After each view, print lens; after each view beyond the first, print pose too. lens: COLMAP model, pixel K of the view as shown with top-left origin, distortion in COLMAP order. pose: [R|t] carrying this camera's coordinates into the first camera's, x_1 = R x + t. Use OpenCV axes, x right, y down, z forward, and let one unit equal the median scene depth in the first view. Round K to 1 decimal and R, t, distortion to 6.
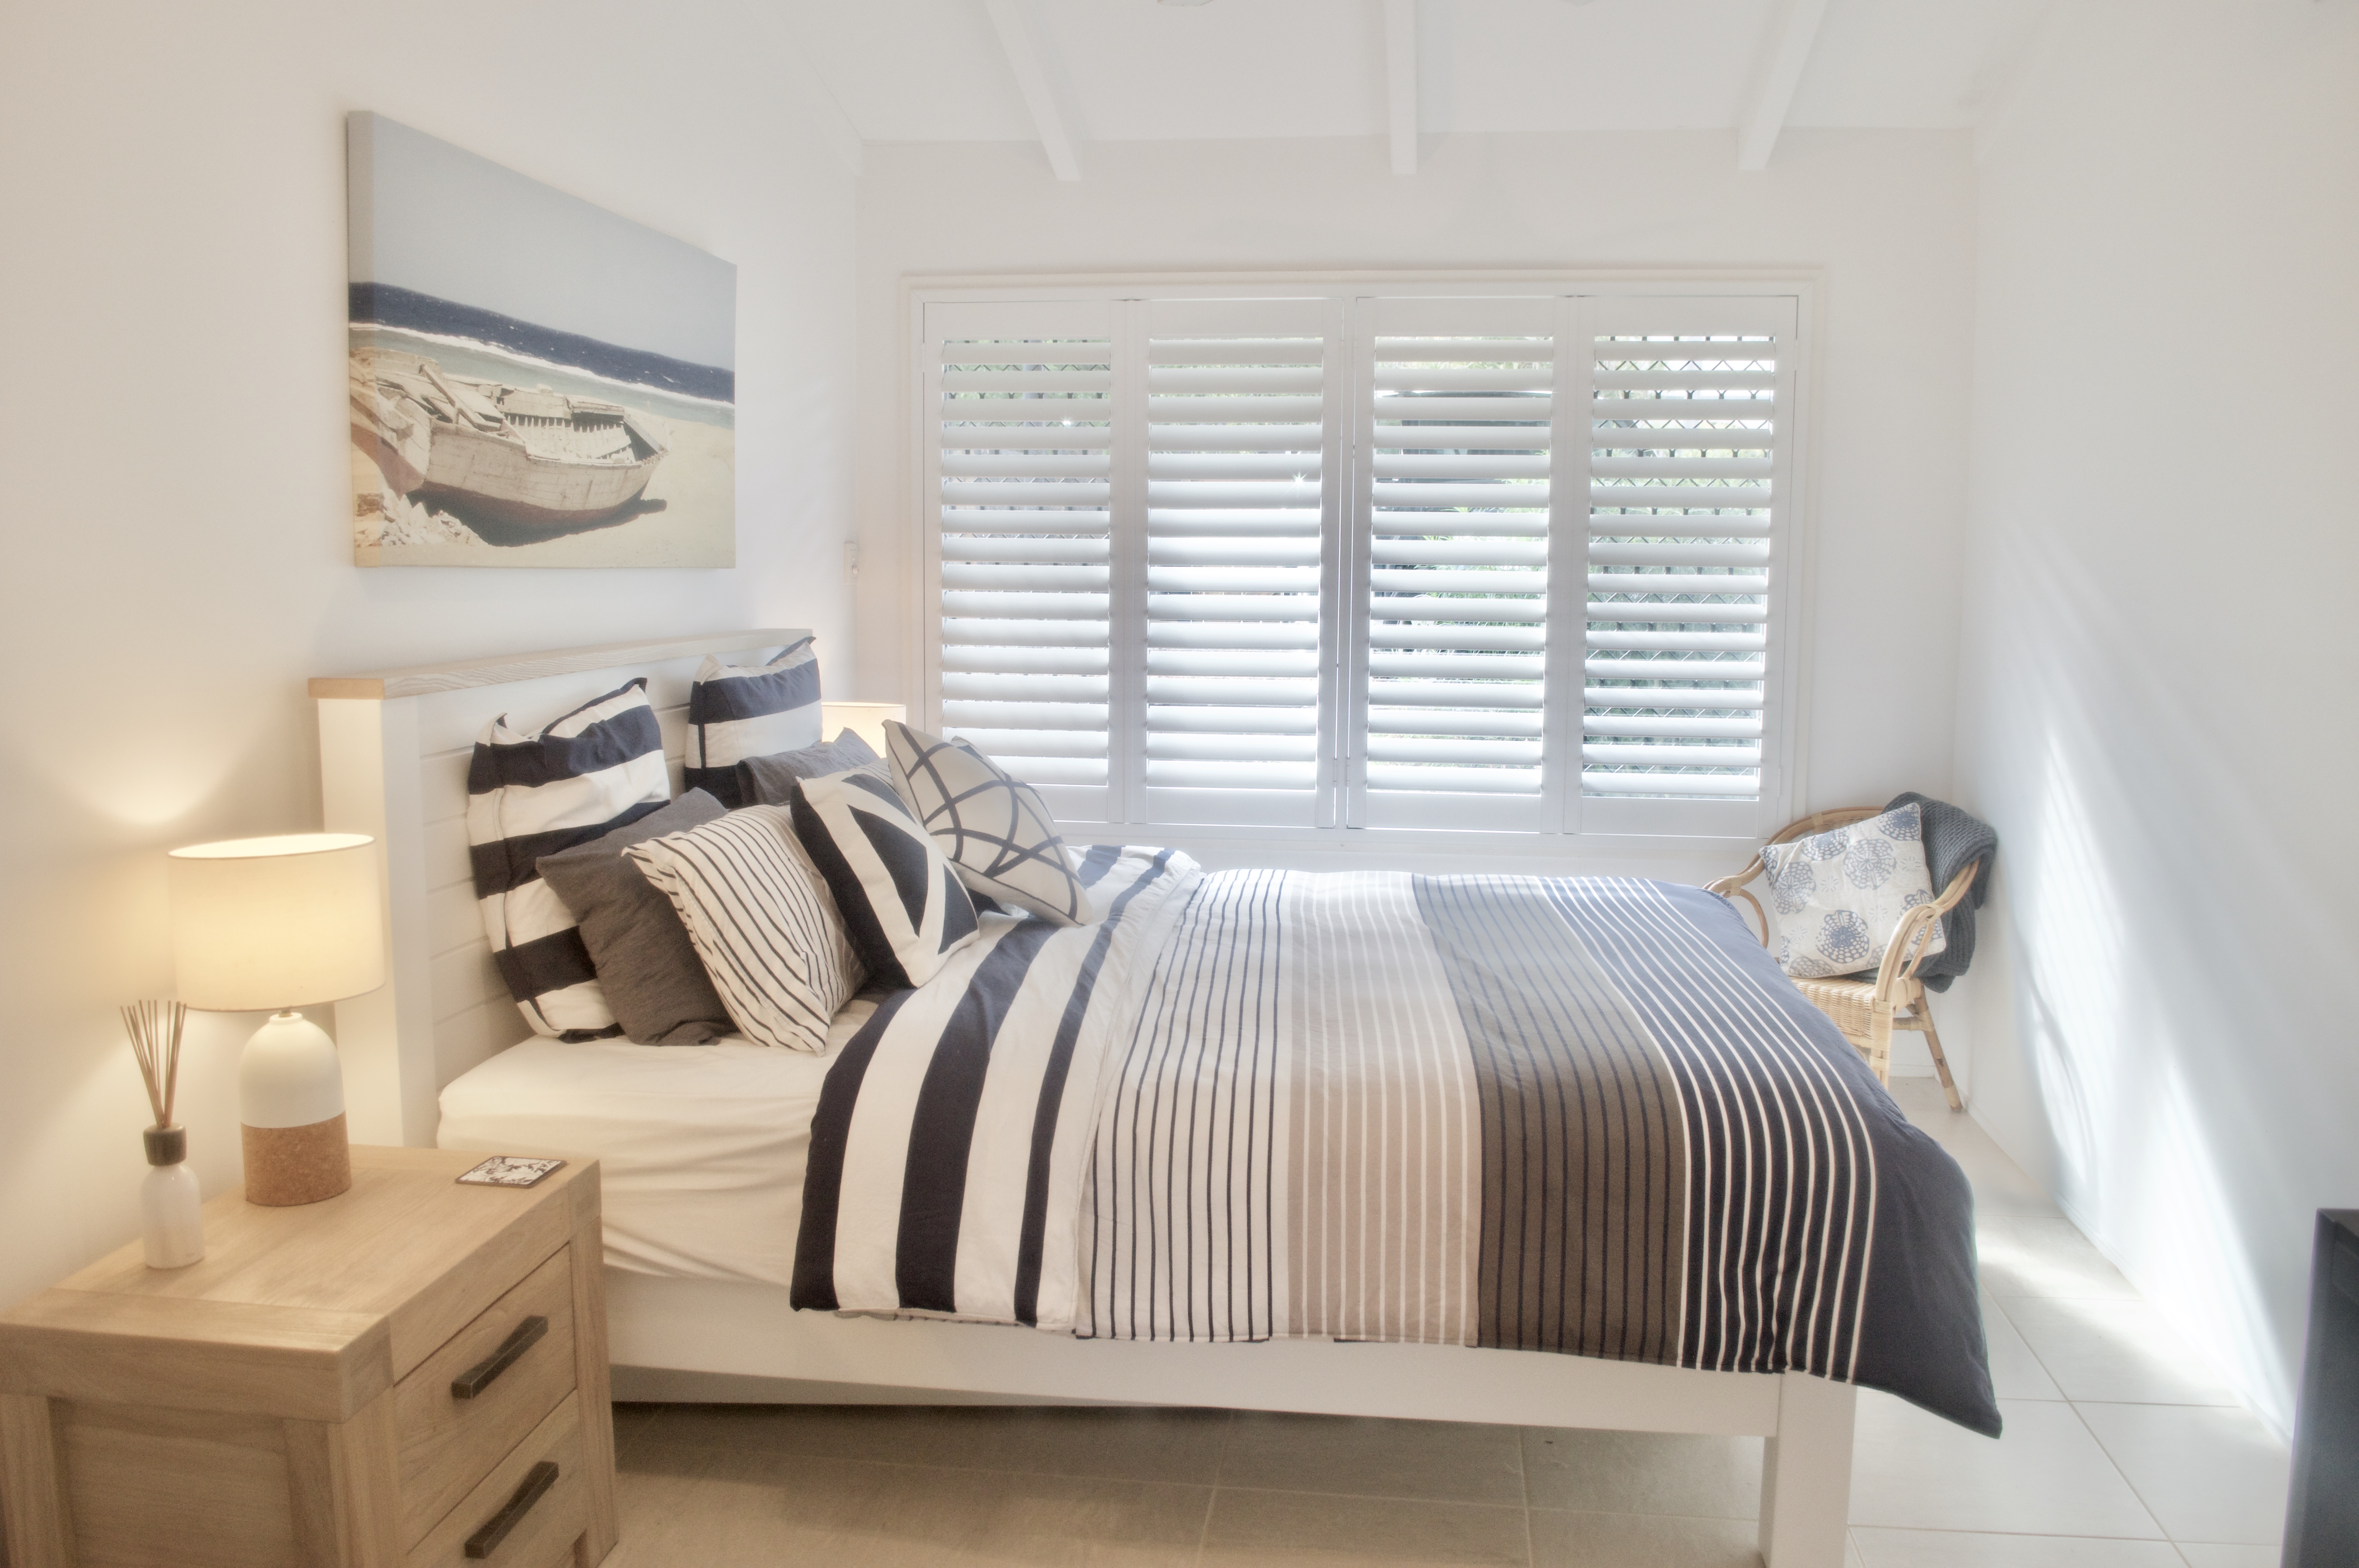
lens RADIAL K [[1820.2, 0, 1179.5], [0, 1820.2, 784.0], [0, 0, 1]] dist [-0.146680, -0.000192]
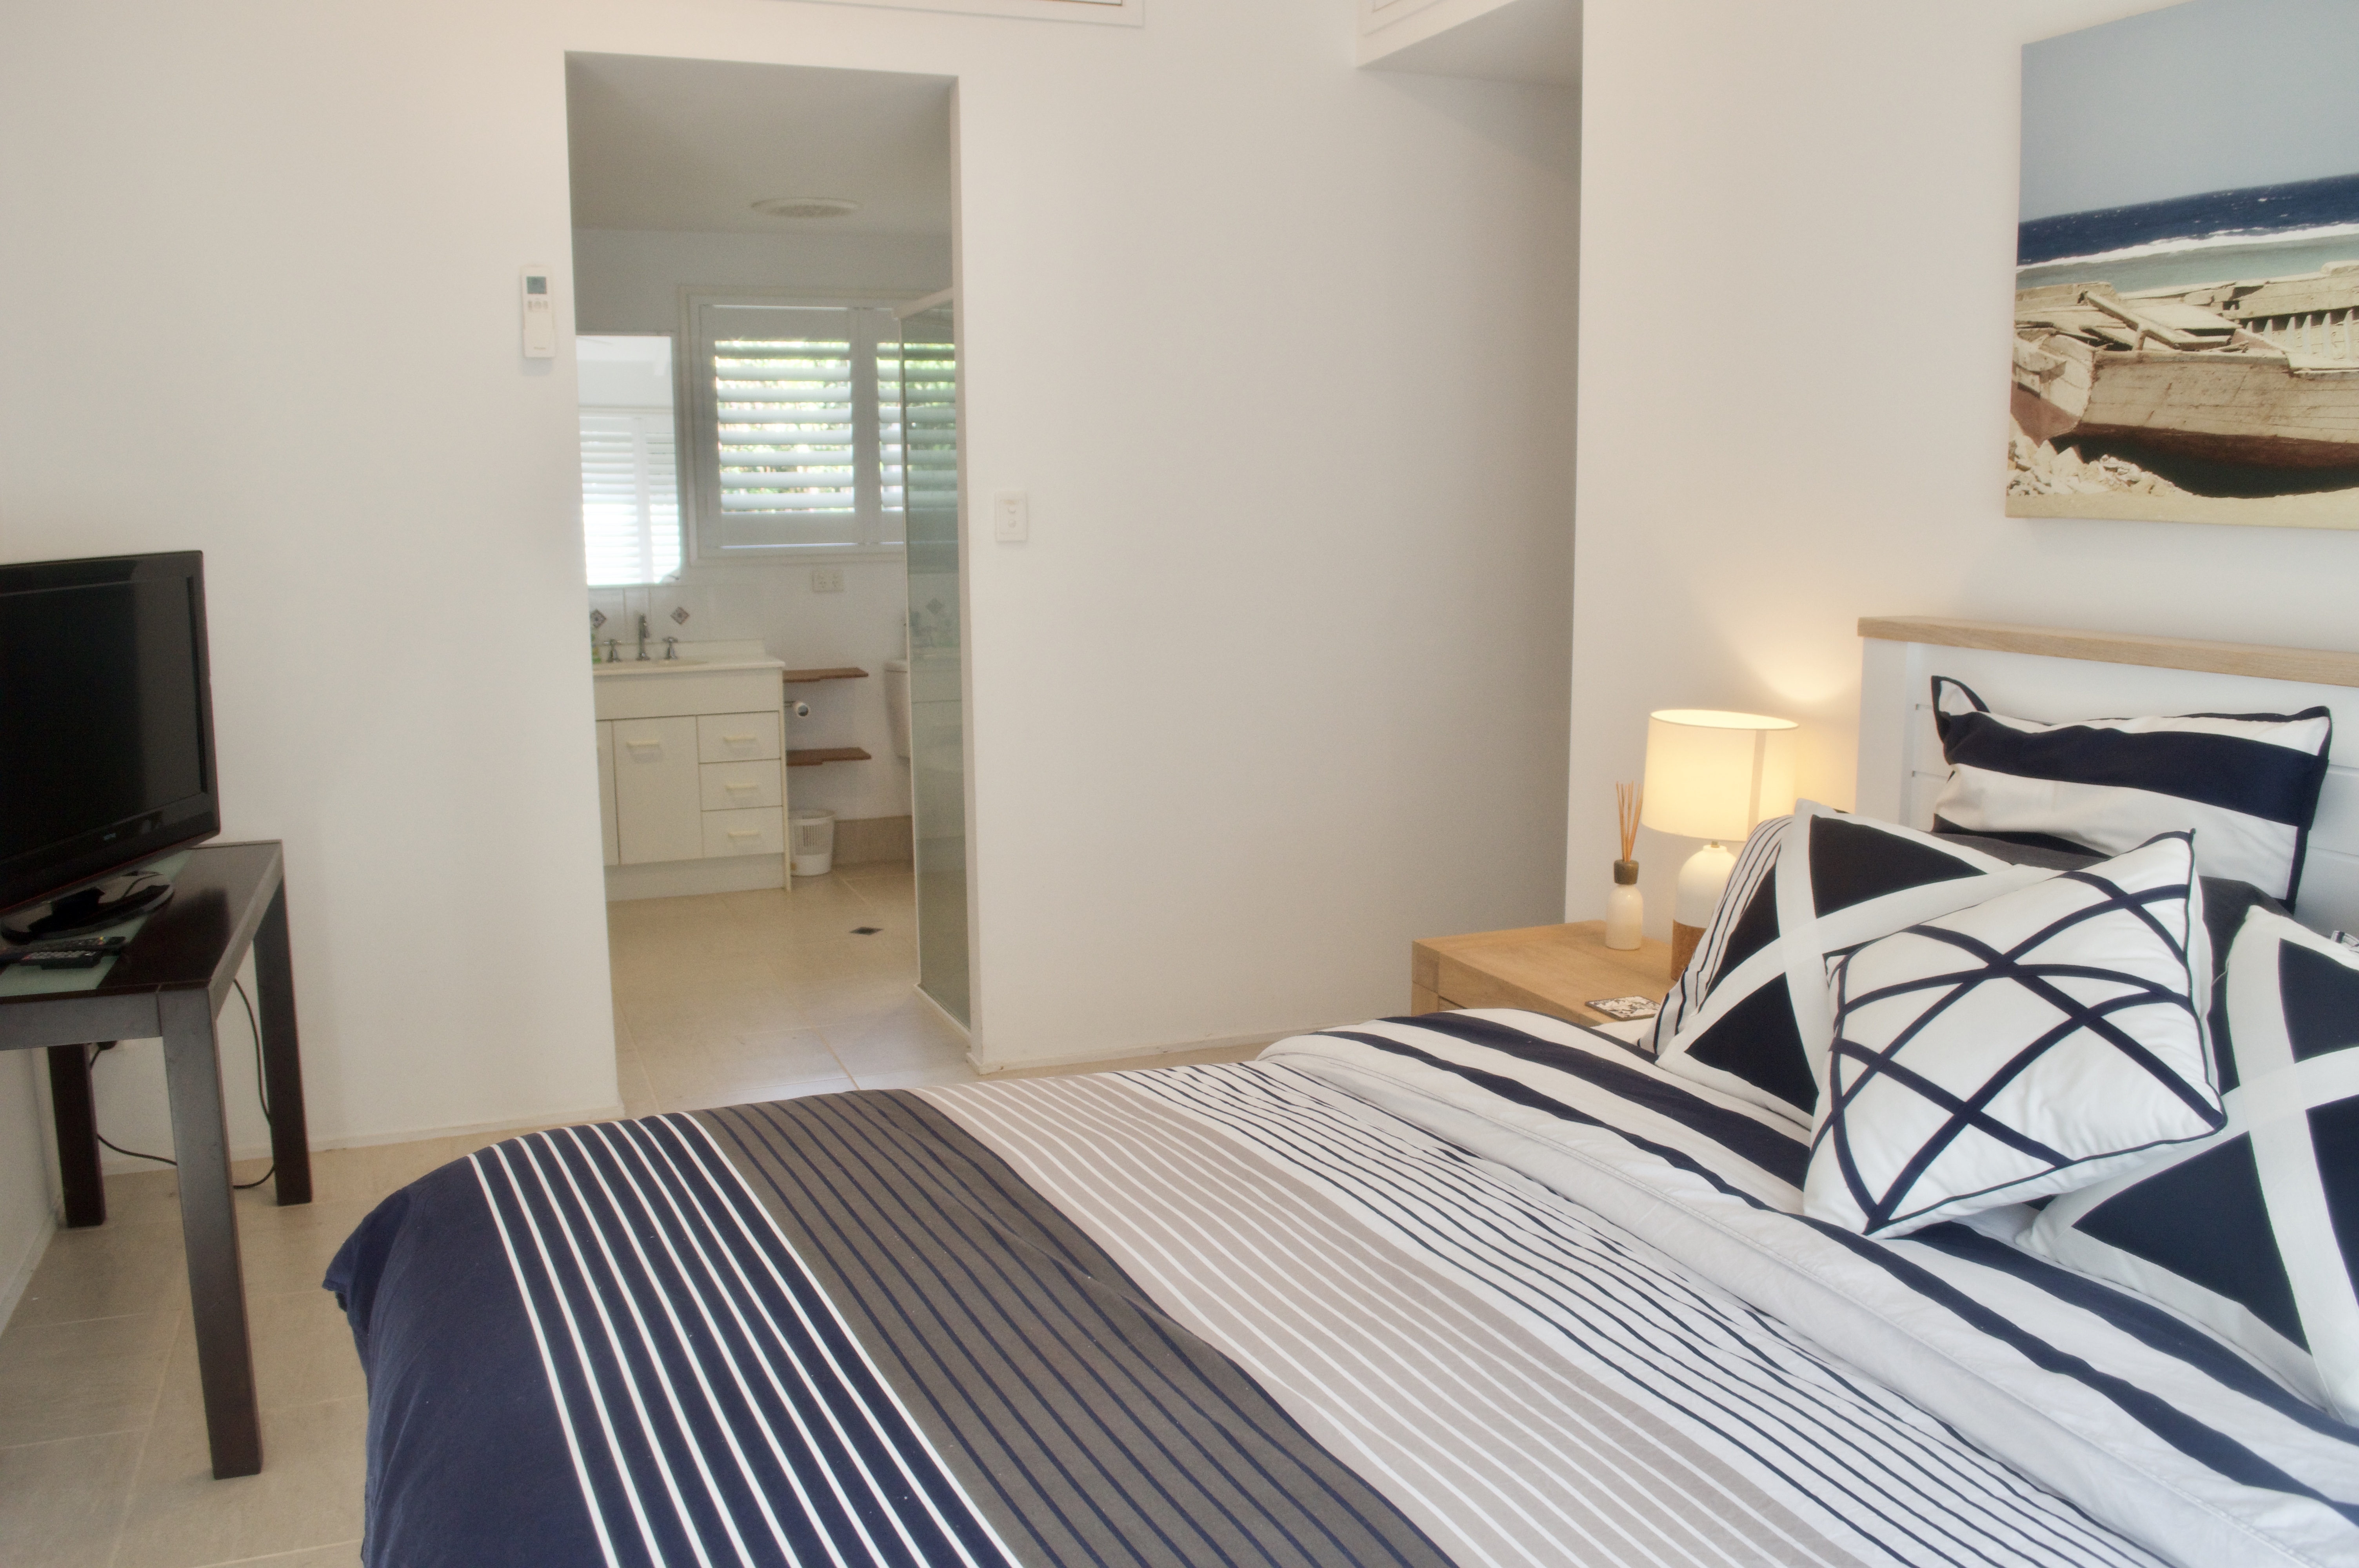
lens RADIAL K [[1894.1, 0, 1179.5], [0, 1894.1, 784.0], [0, 0, 1]] dist [-0.006874, -0.003926]
pose [[-0.851913, 0.082392, -0.517161, 0.468954], [-0.062012, 0.964726, 0.255848, -0.208872], [0.519998, 0.250030, -0.816754, 1.567078]]
